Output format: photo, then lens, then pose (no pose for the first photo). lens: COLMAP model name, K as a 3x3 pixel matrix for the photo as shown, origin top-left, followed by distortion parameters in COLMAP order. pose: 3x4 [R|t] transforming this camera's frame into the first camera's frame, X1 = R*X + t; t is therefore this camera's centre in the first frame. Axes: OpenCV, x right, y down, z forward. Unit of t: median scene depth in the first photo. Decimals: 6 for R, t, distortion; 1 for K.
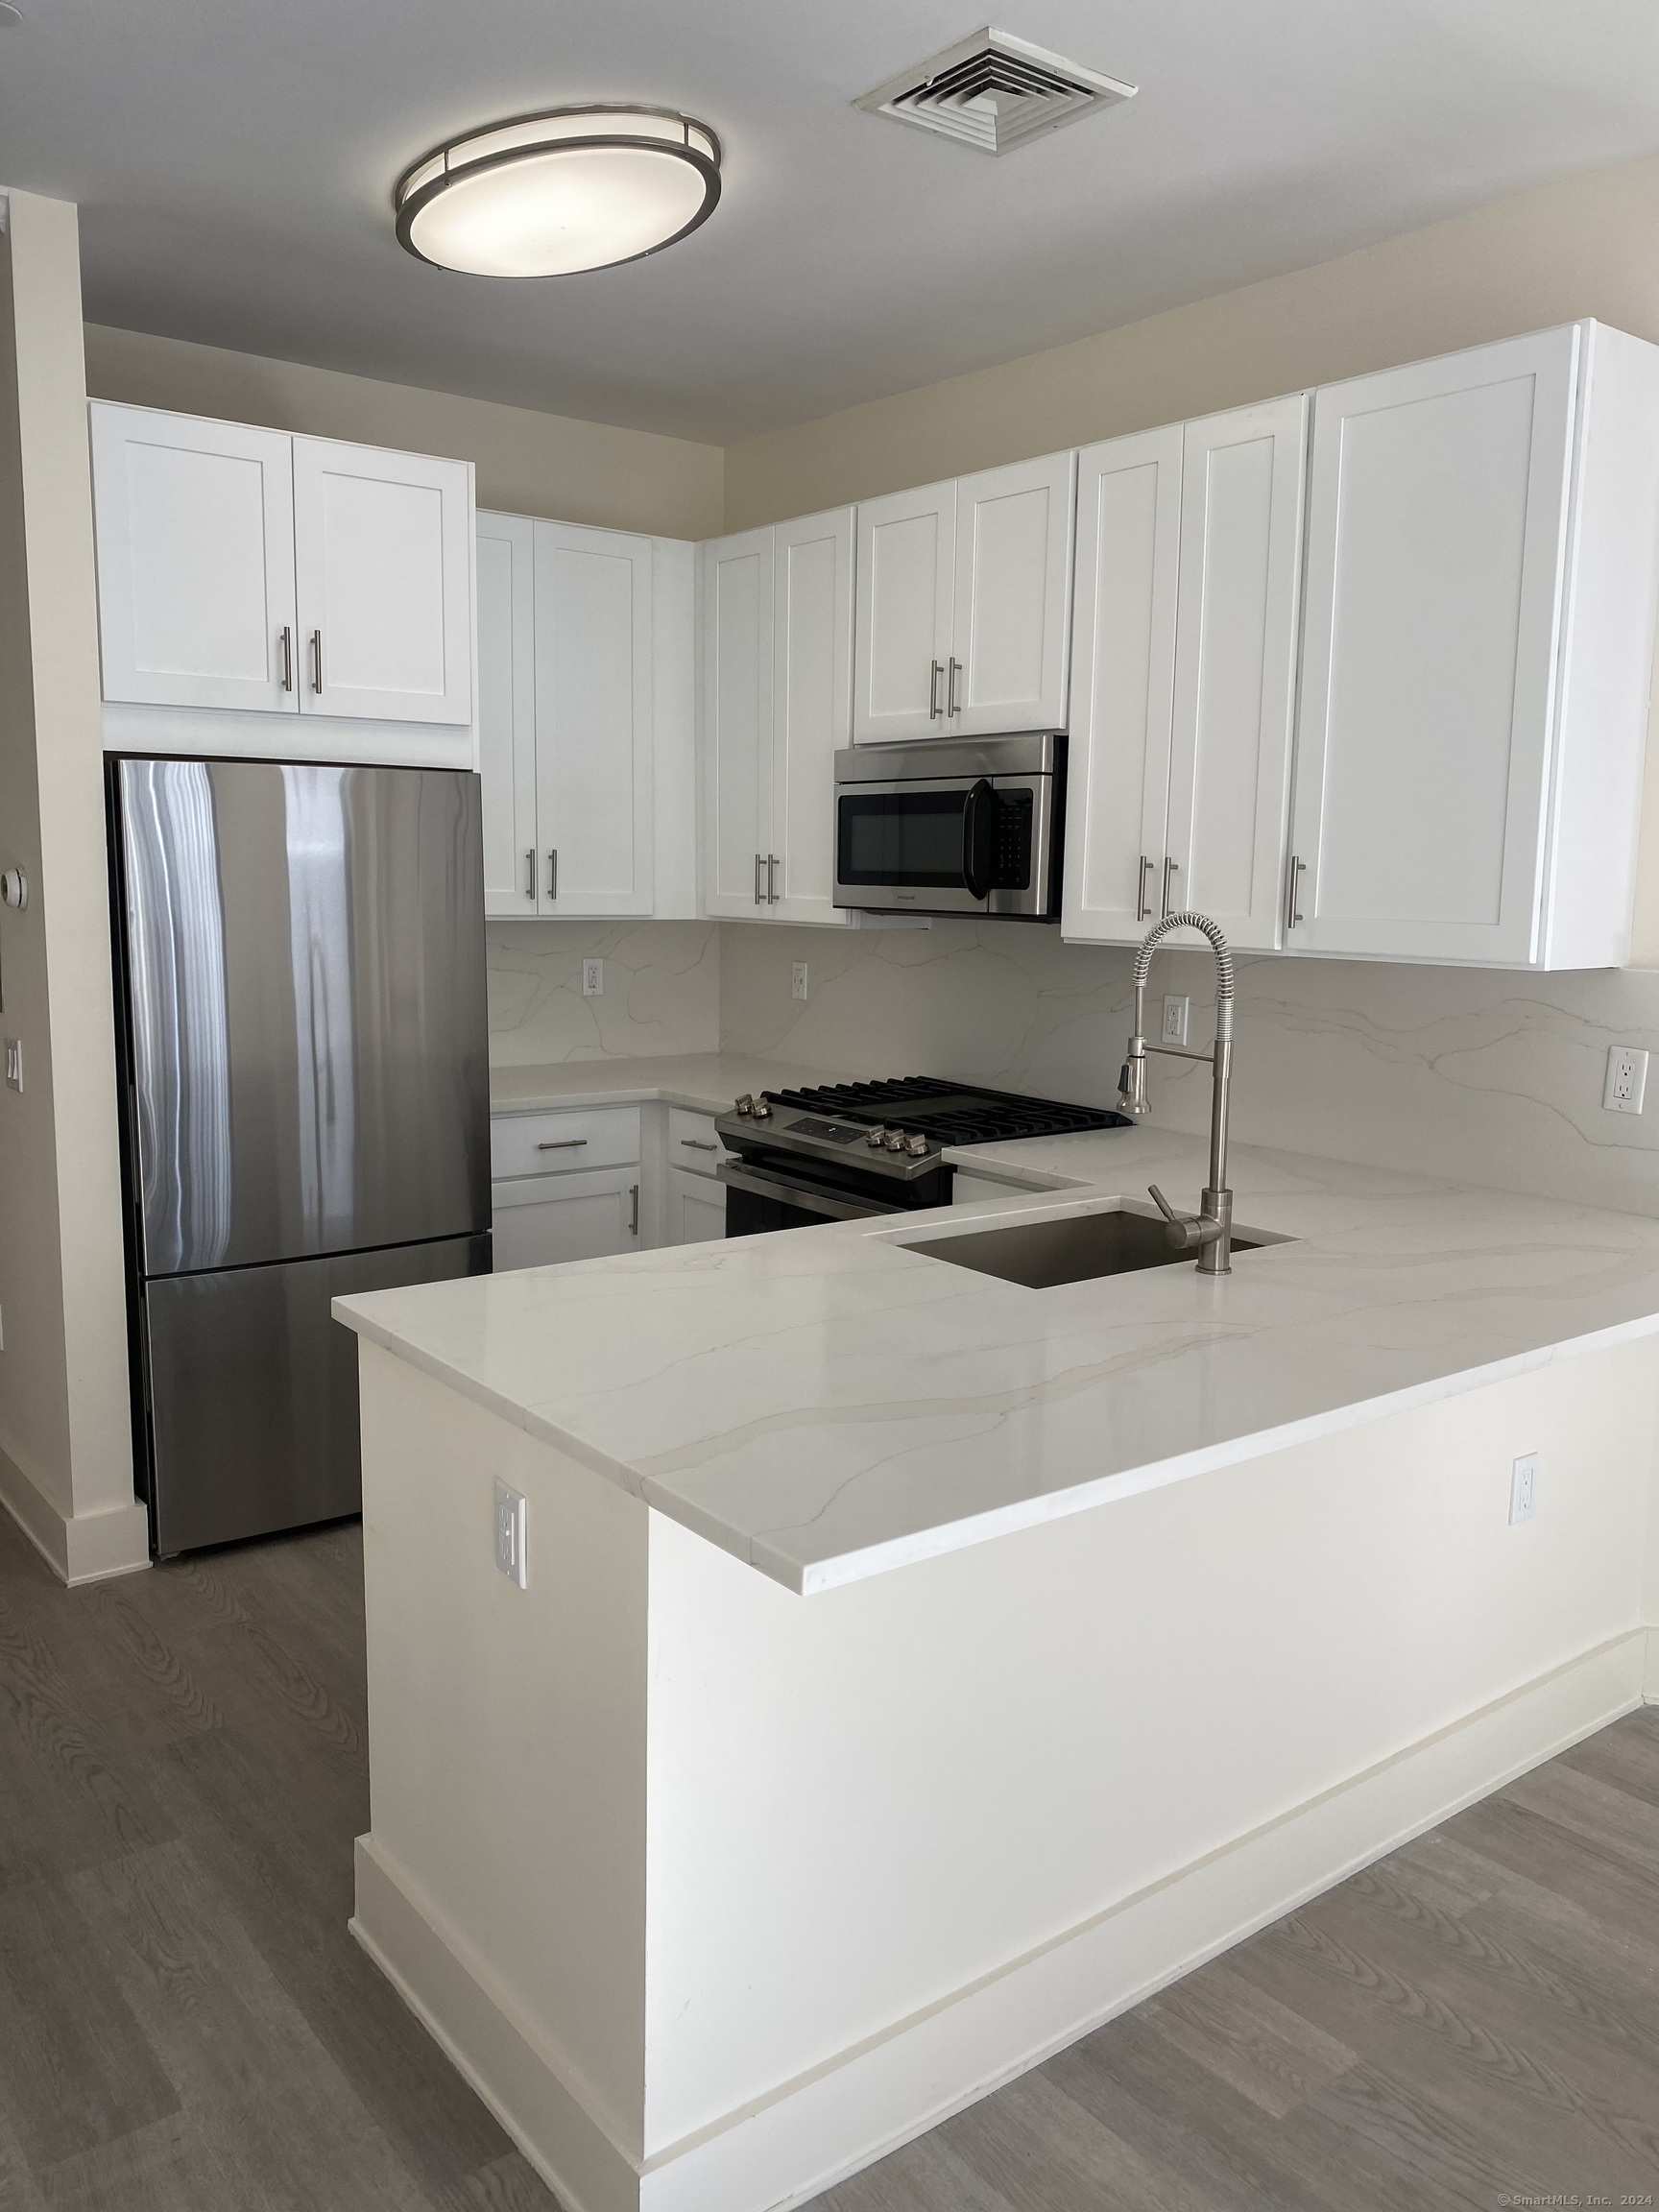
lens RADIAL K [[1681.1, 0, 829.5], [0, 1681.1, 1106.0], [0, 0, 1]] dist [0.032748, -0.009463]
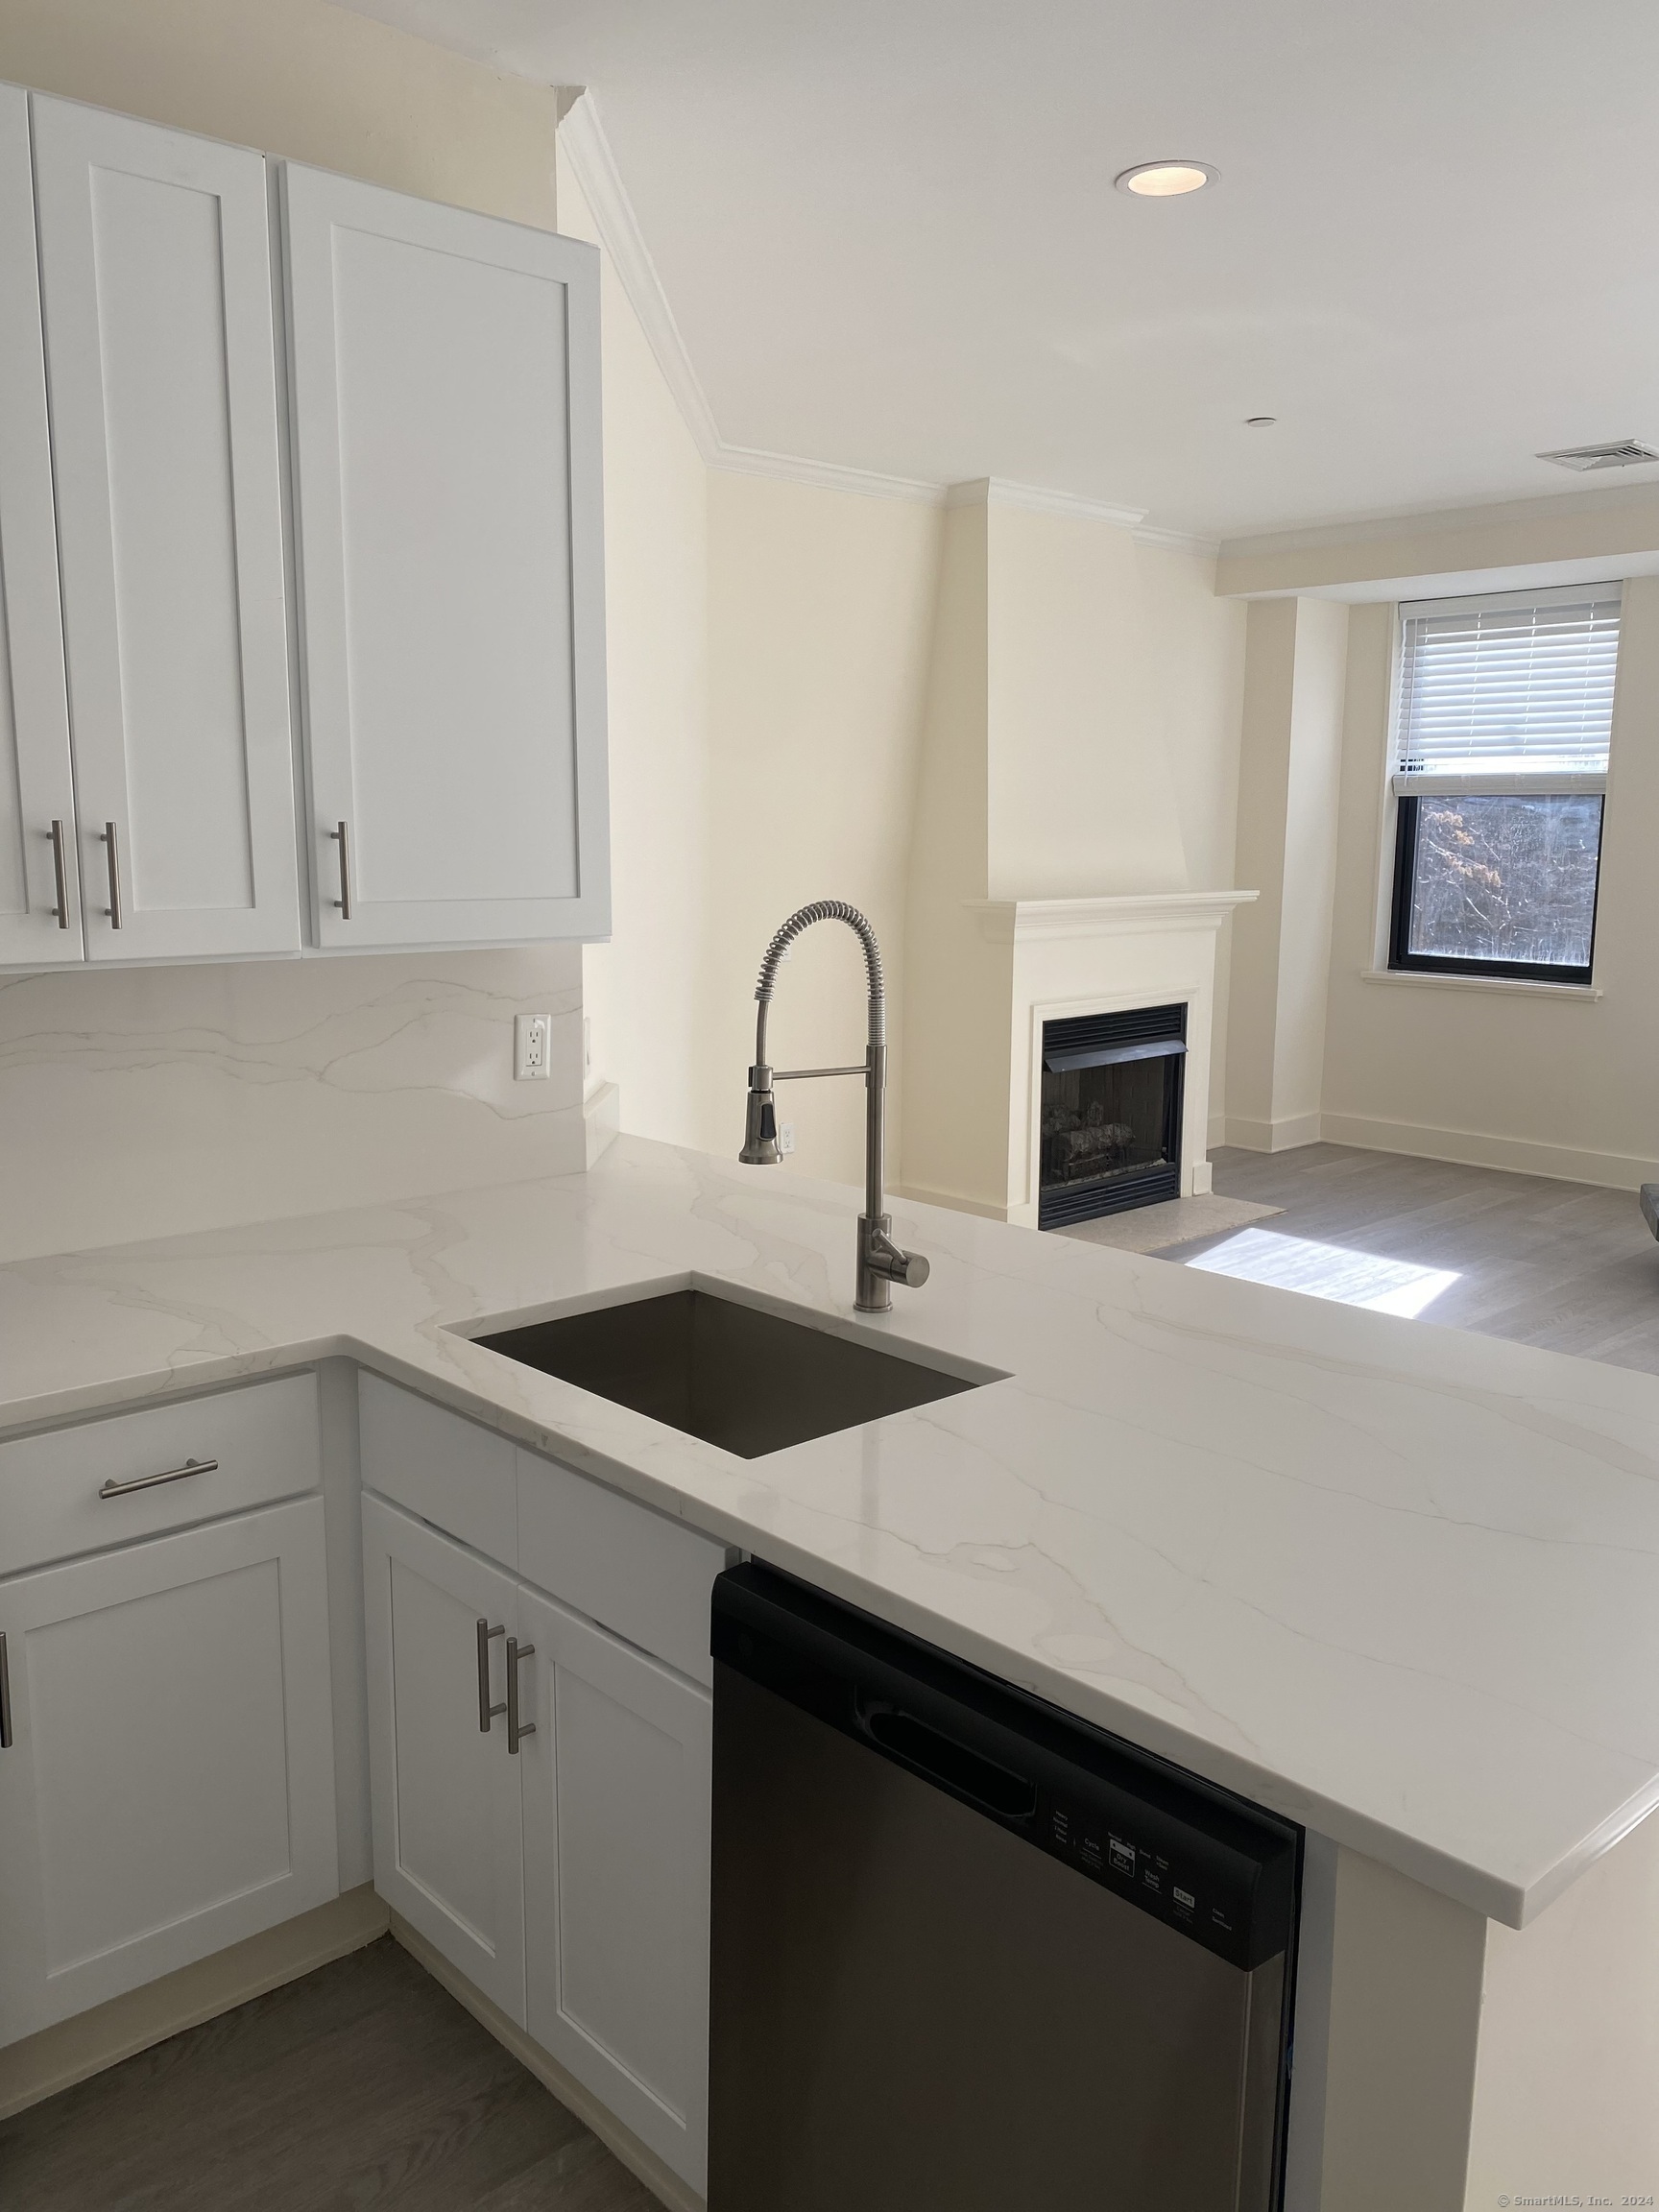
lens RADIAL K [[1635.6, 0, 853.4], [0, 1635.6, 1085.8], [0, 0, 1]] dist [0.036106, -0.057780]
pose [[-0.116262, -0.170038, 0.978555, -0.409866], [0.130012, 0.974154, 0.184720, -0.120812], [-0.984672, 0.148700, -0.091150, 0.749525]]
